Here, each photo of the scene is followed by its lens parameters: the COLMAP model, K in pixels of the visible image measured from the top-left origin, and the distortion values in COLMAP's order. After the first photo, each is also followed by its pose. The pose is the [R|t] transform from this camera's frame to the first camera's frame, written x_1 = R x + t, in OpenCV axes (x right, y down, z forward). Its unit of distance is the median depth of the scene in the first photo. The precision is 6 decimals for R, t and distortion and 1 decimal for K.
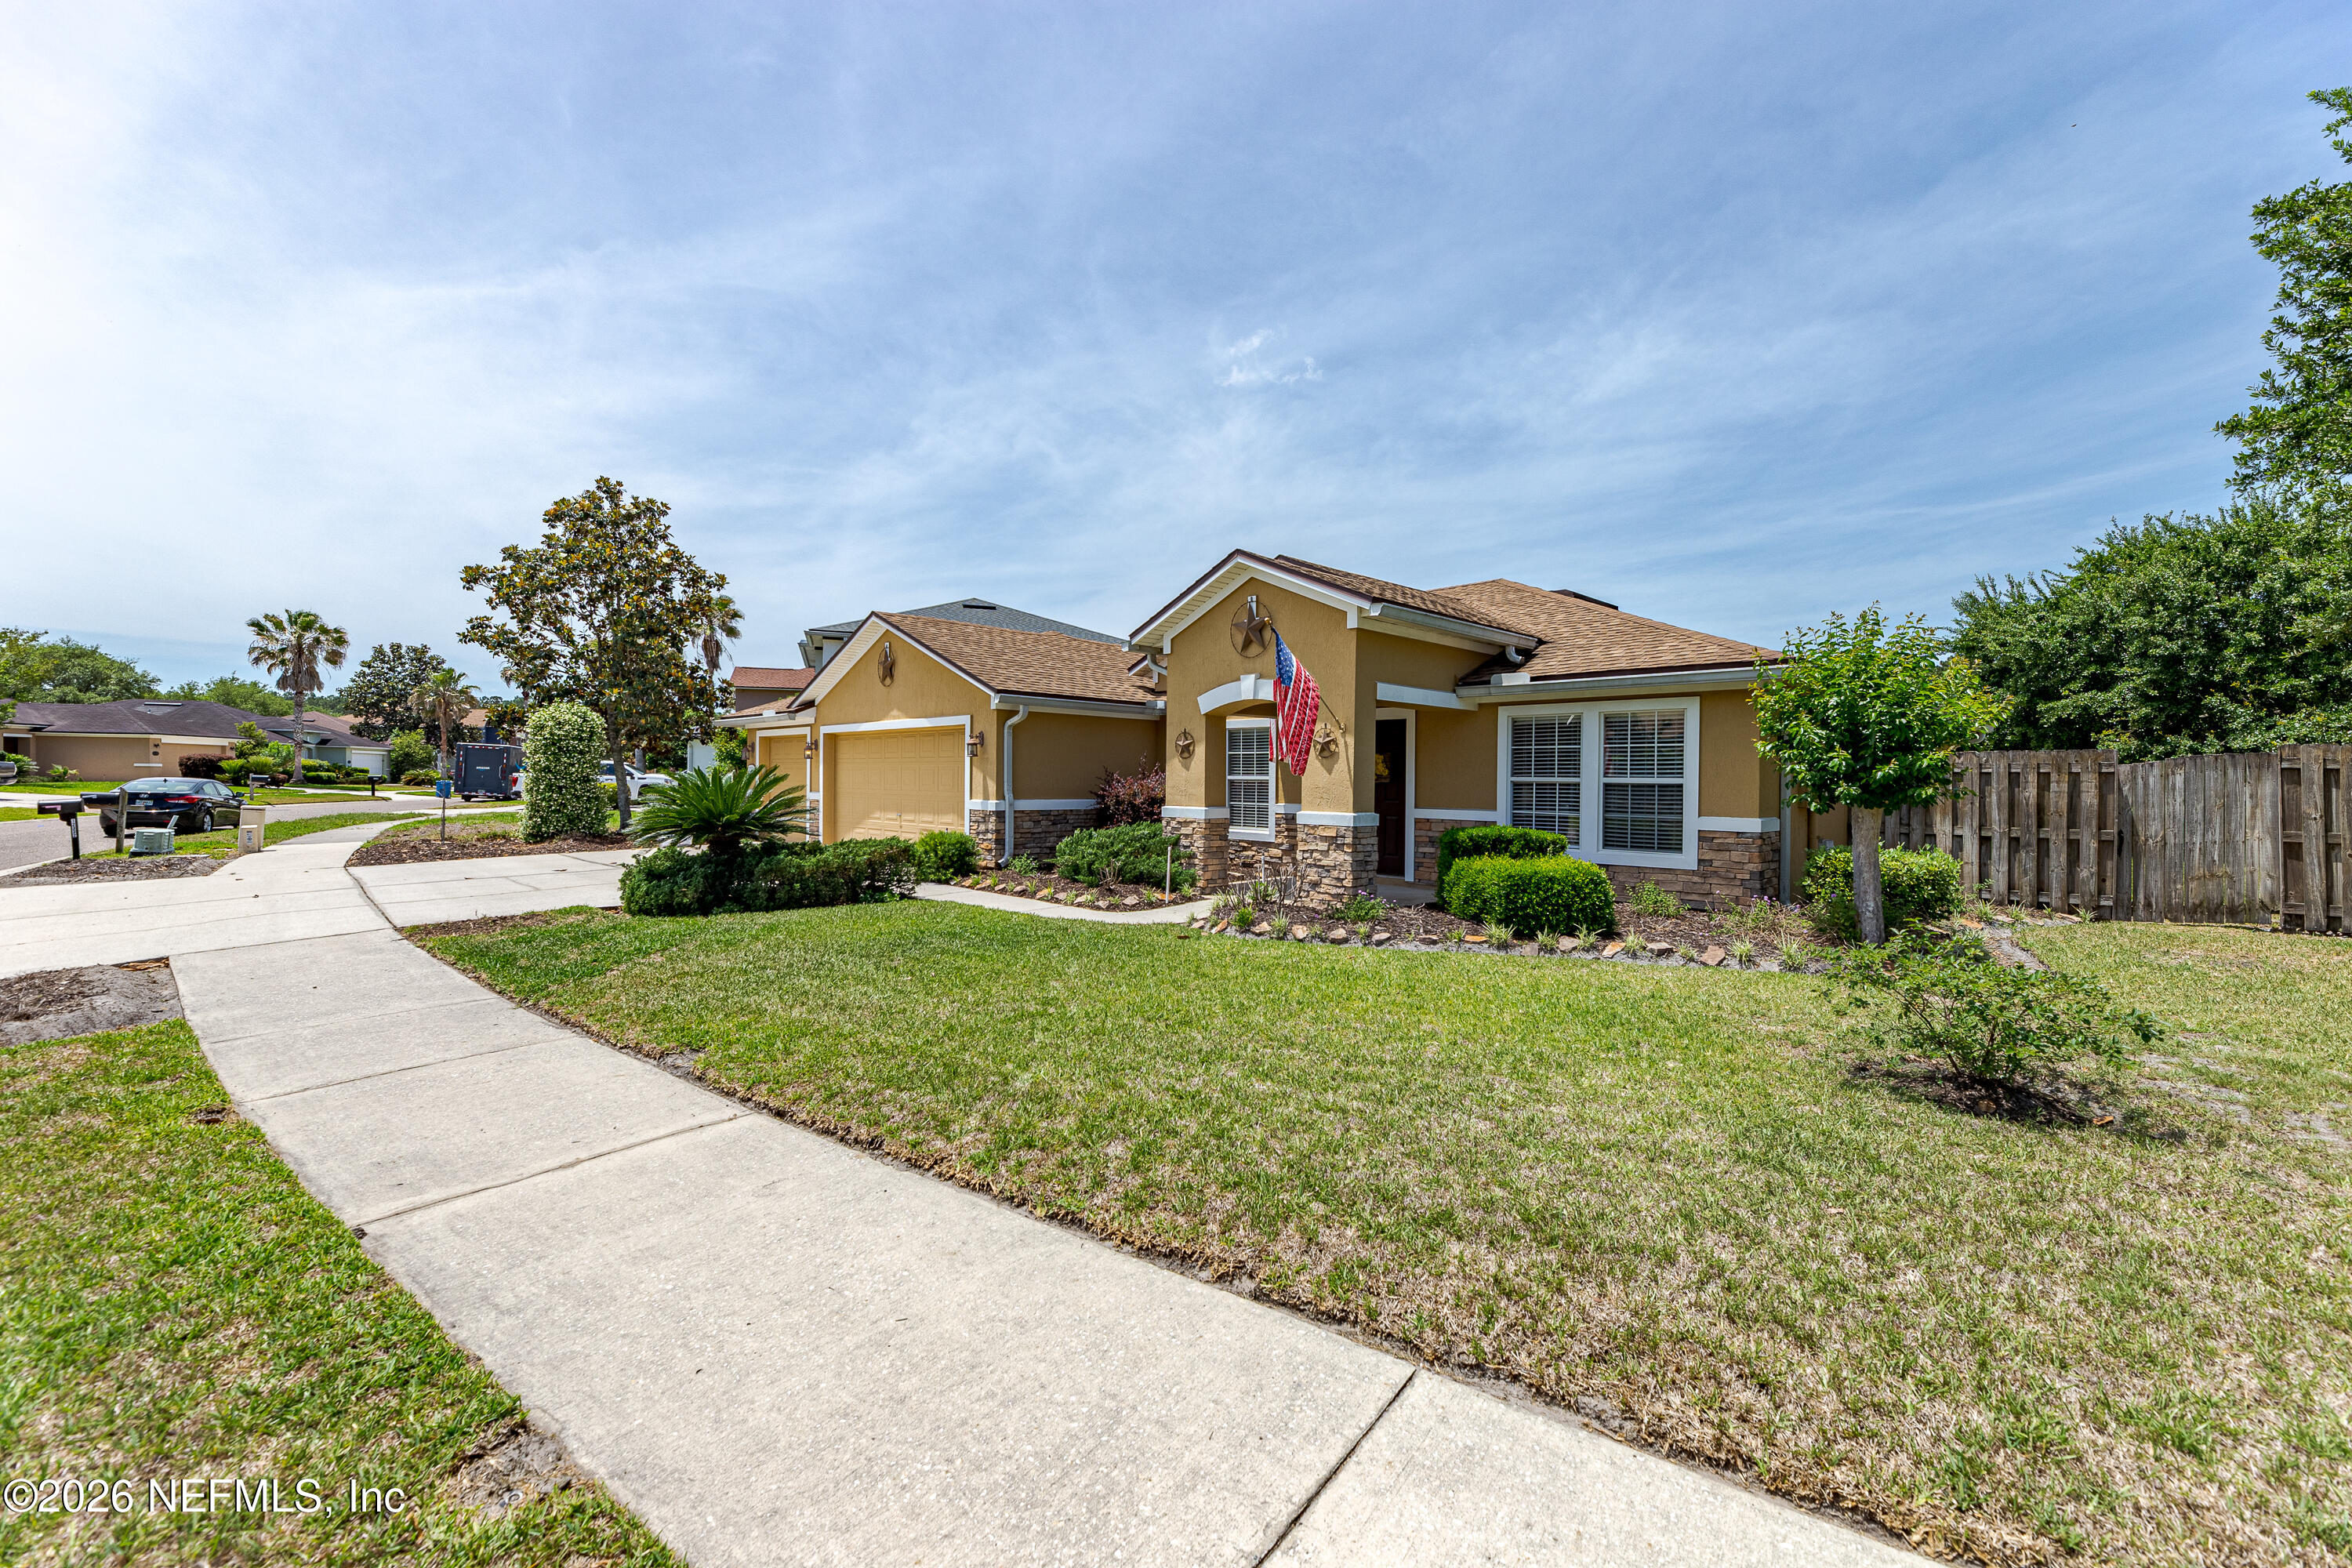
lens RADIAL K [[966.2, 0, 1145.6], [0, 966.2, 727.0], [0, 0, 1]] dist [-0.001494, -0.000593]
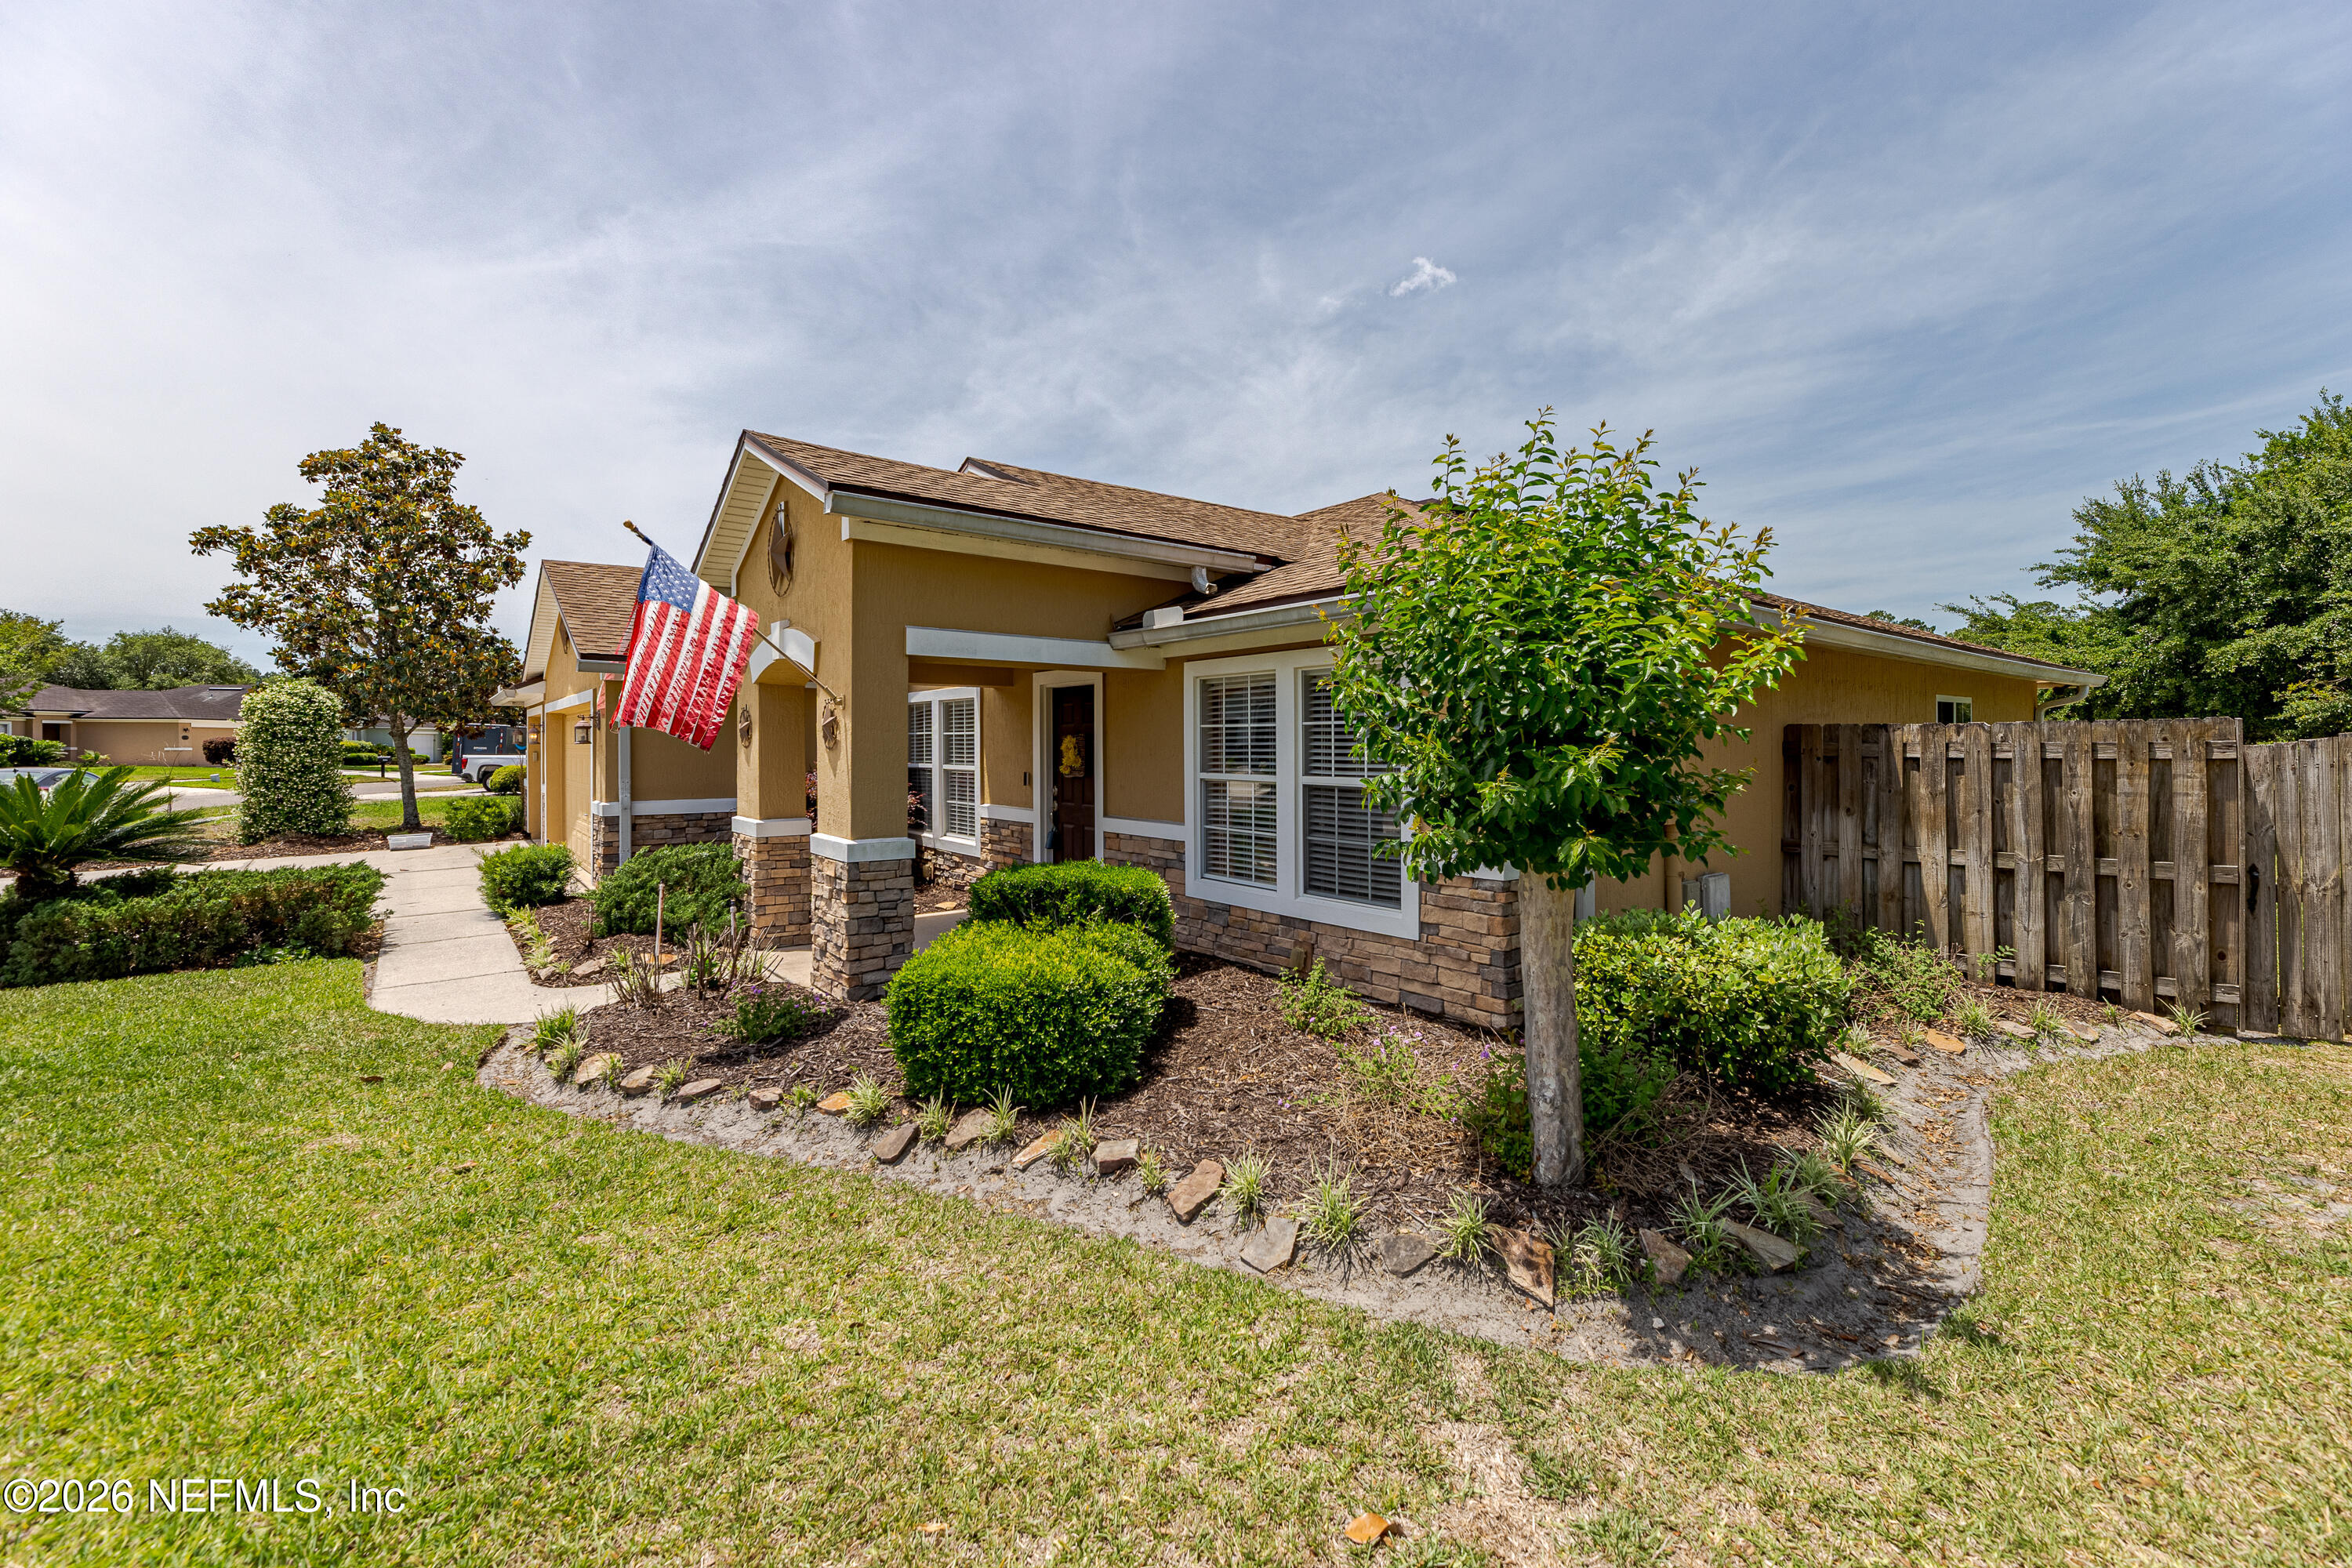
lens RADIAL K [[968.7, 0, 1178.7], [0, 968.7, 738.5], [0, 0, 1]] dist [-0.008561, -0.000026]
pose [[0.995105, -0.012256, -0.098062, 0.239343], [0.016705, 0.998862, 0.044682, 0.001241], [0.097403, -0.046101, 0.994177, 0.210844]]
